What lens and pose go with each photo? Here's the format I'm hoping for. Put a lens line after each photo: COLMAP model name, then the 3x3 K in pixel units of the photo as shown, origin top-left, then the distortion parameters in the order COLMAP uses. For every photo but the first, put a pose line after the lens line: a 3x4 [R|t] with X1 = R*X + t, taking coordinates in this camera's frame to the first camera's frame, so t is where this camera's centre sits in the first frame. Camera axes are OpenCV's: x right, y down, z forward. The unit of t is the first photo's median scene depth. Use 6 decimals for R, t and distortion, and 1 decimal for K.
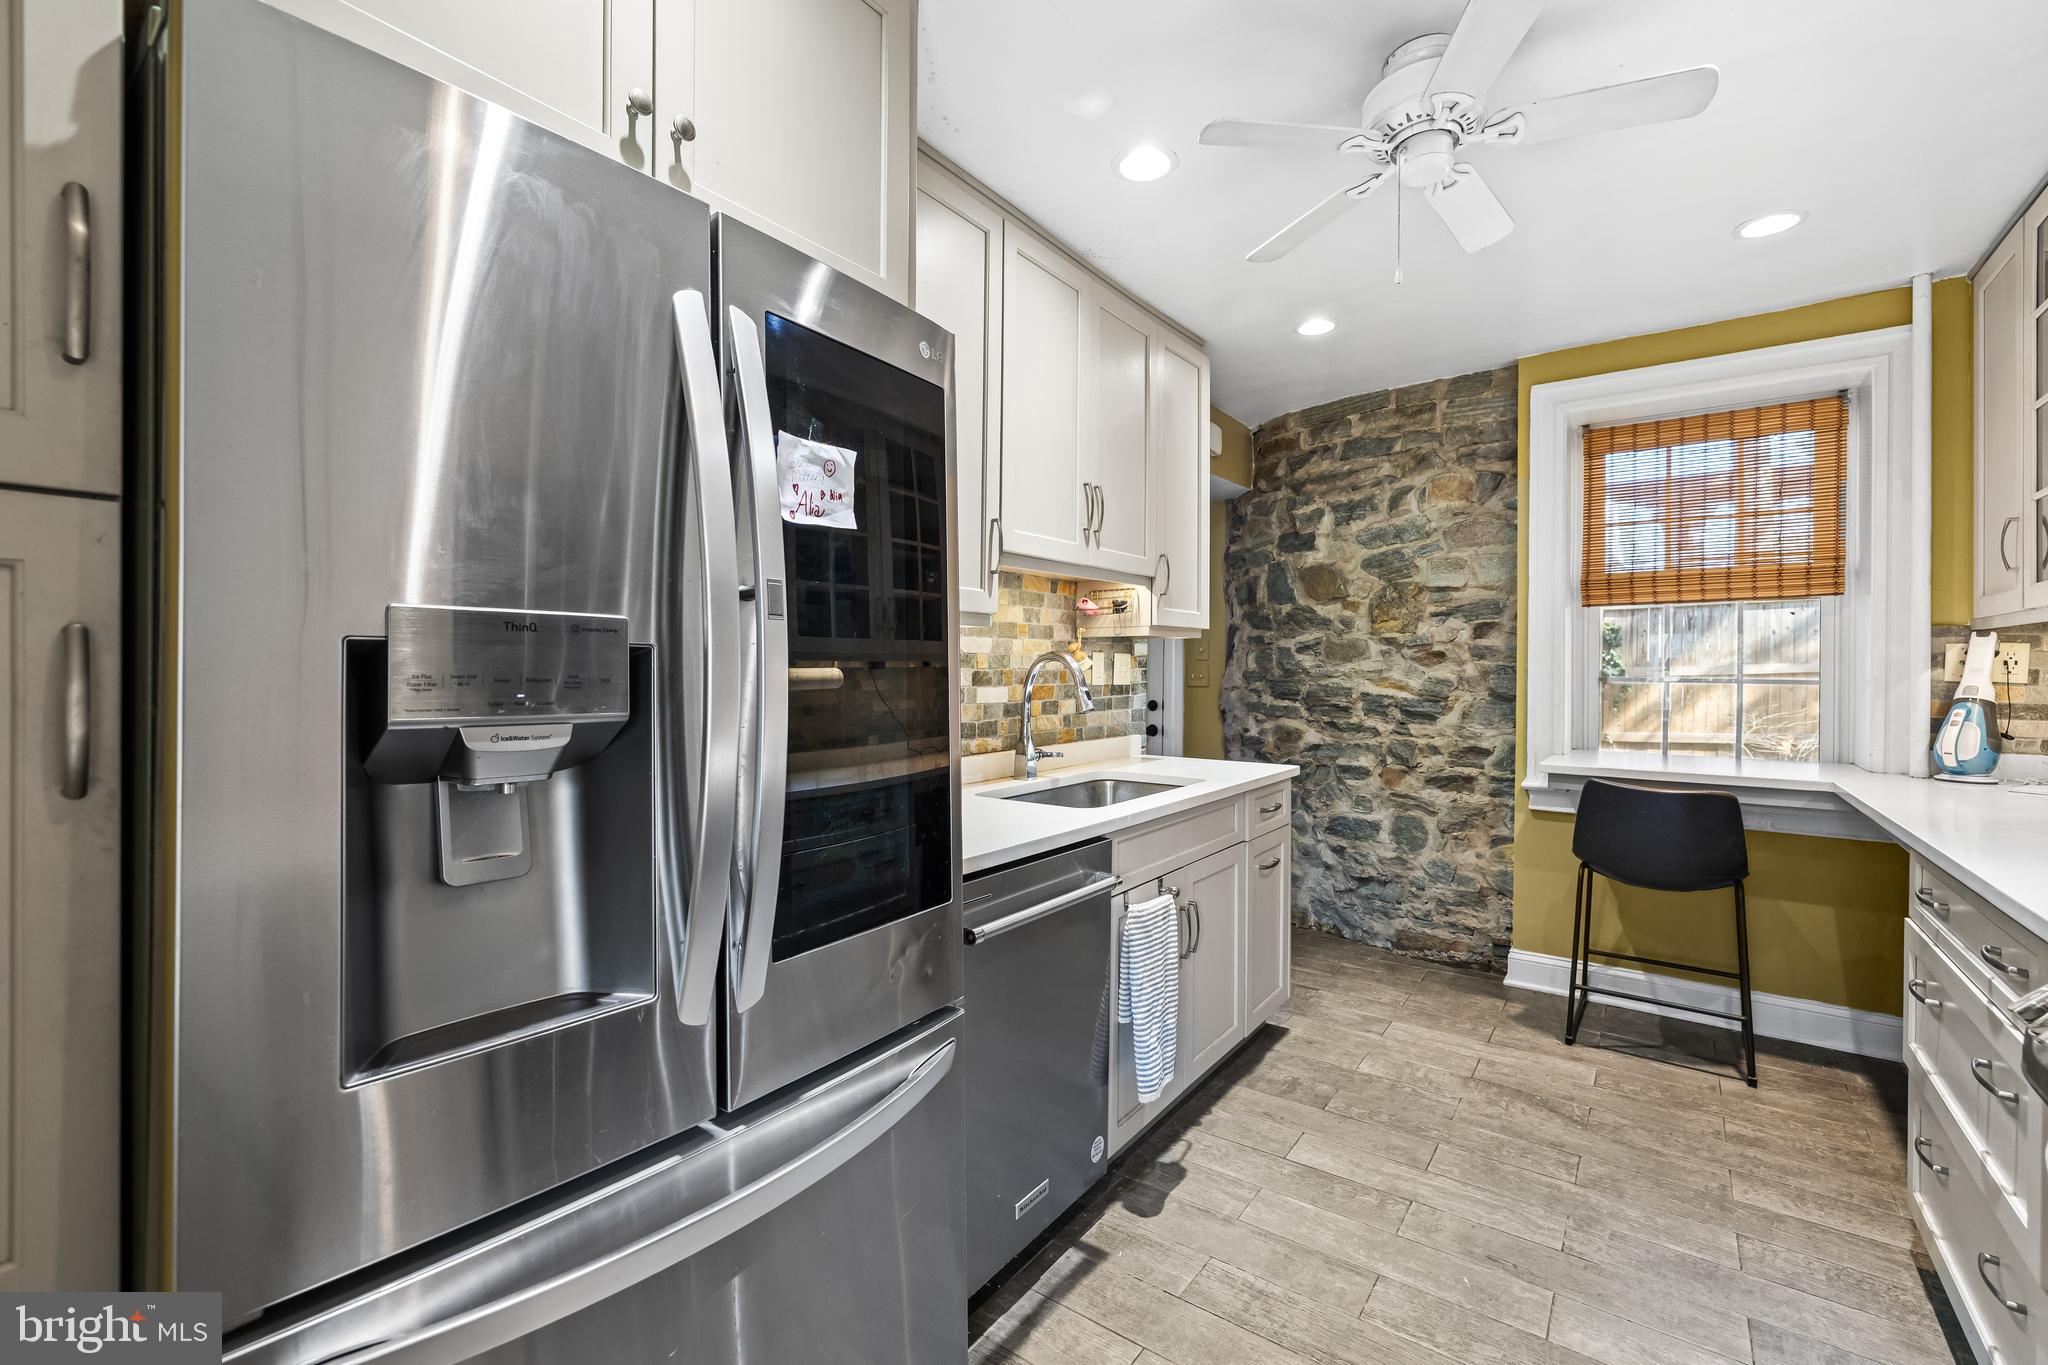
lens RADIAL K [[865.5, 0, 1037.9], [0, 865.5, 688.6], [0, 0, 1]] dist [0.001134, 0.000354]
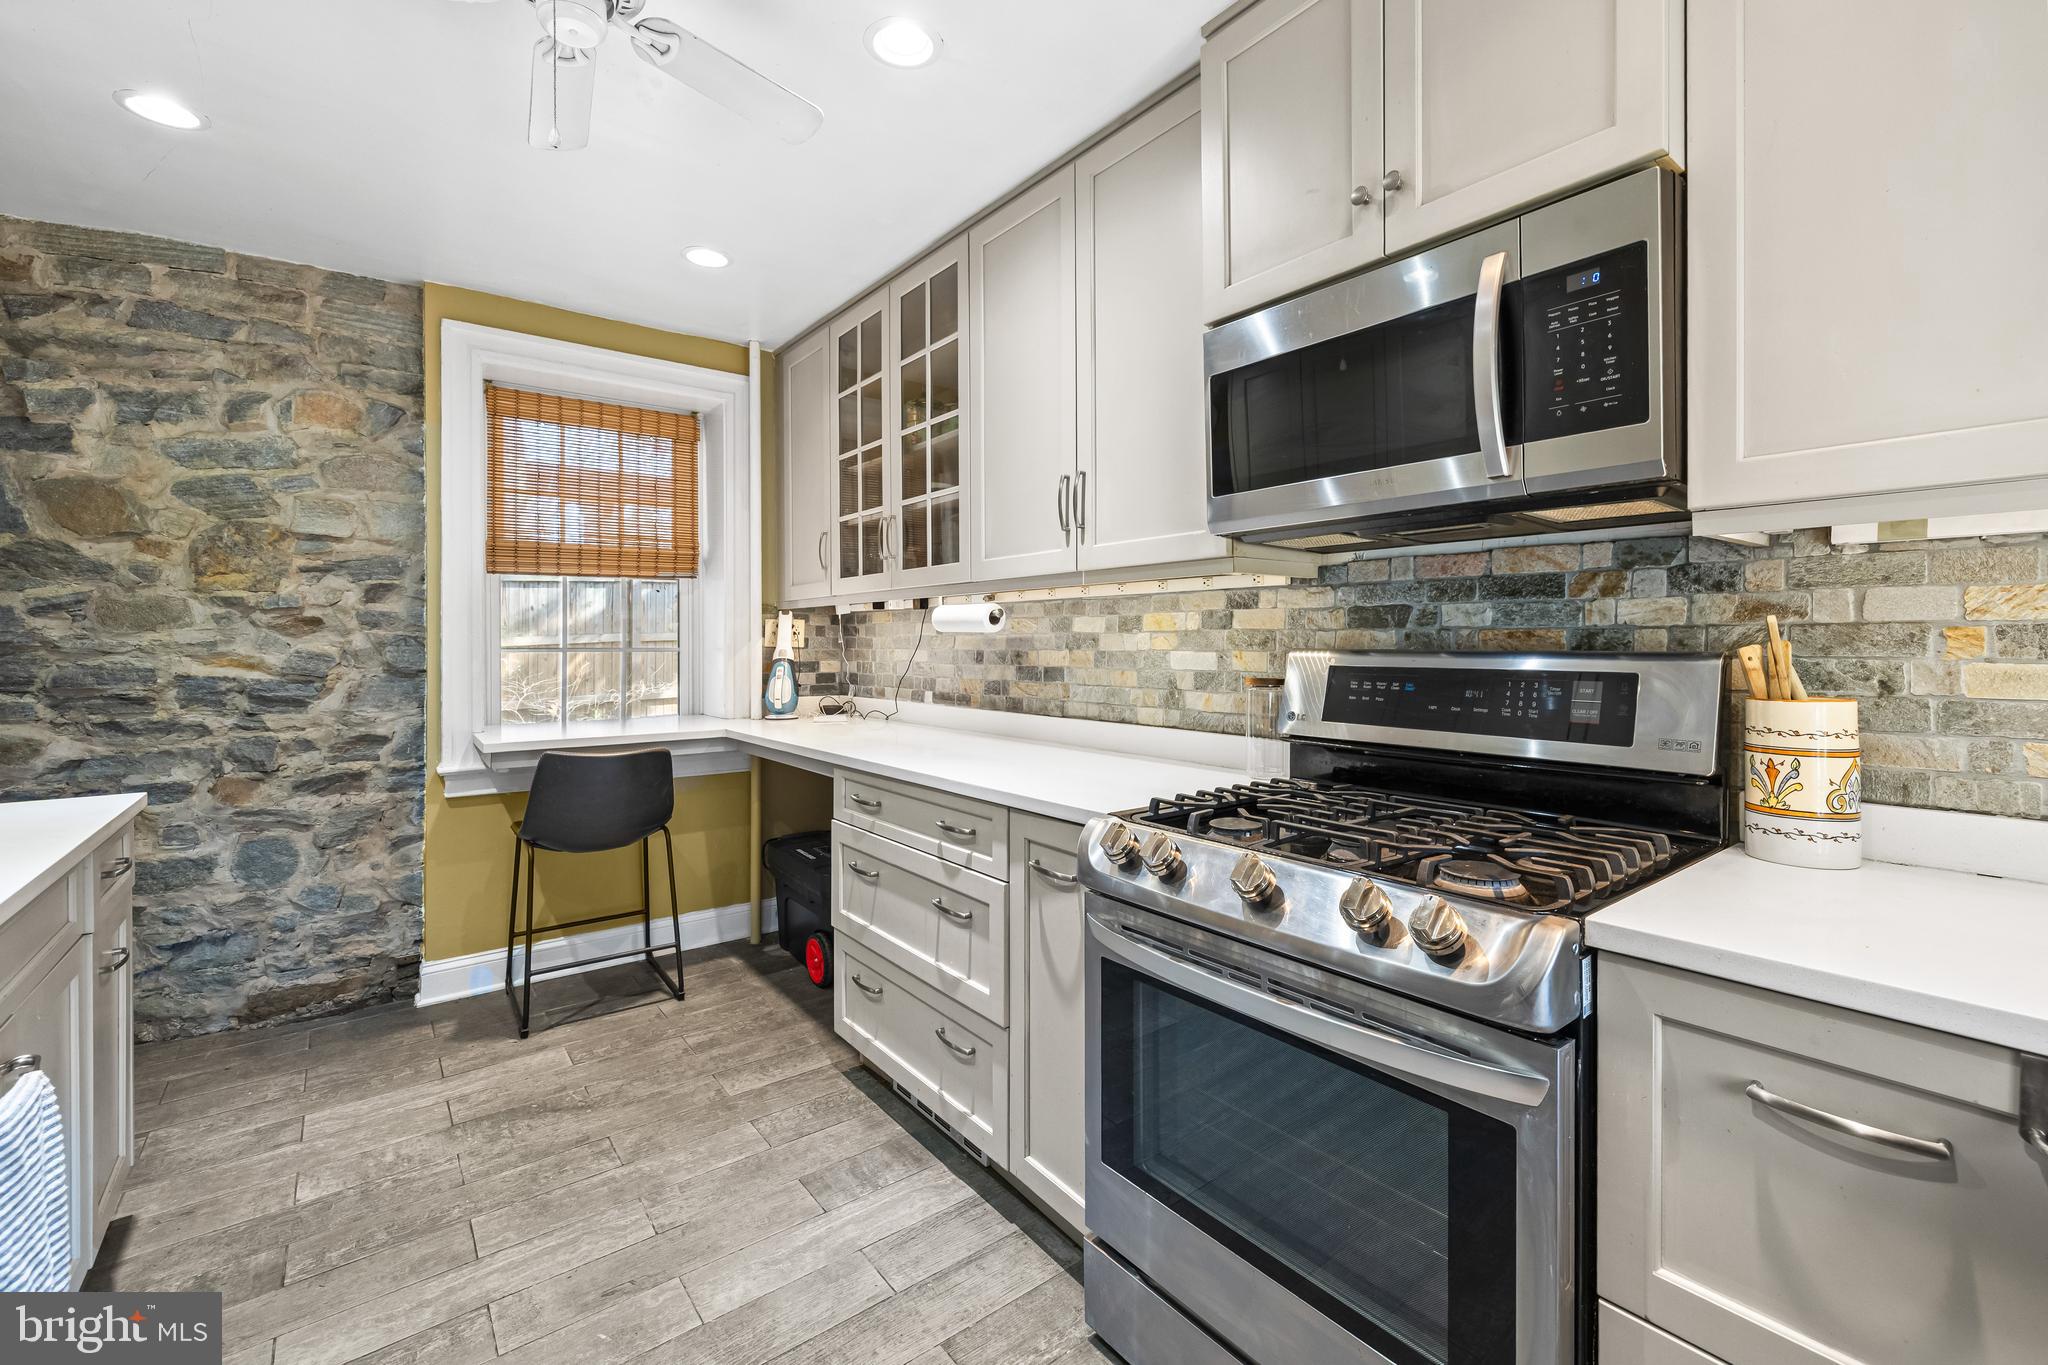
lens RADIAL K [[865.1, 0, 1027.3], [0, 865.1, 658.0], [0, 0, 1]] dist [0.000921, 0.000009]
pose [[0.275973, -0.022986, 0.960891, -0.110235], [0.029262, 0.999452, 0.015505, 0.000044], [-0.960720, 0.023839, 0.276494, 0.175564]]
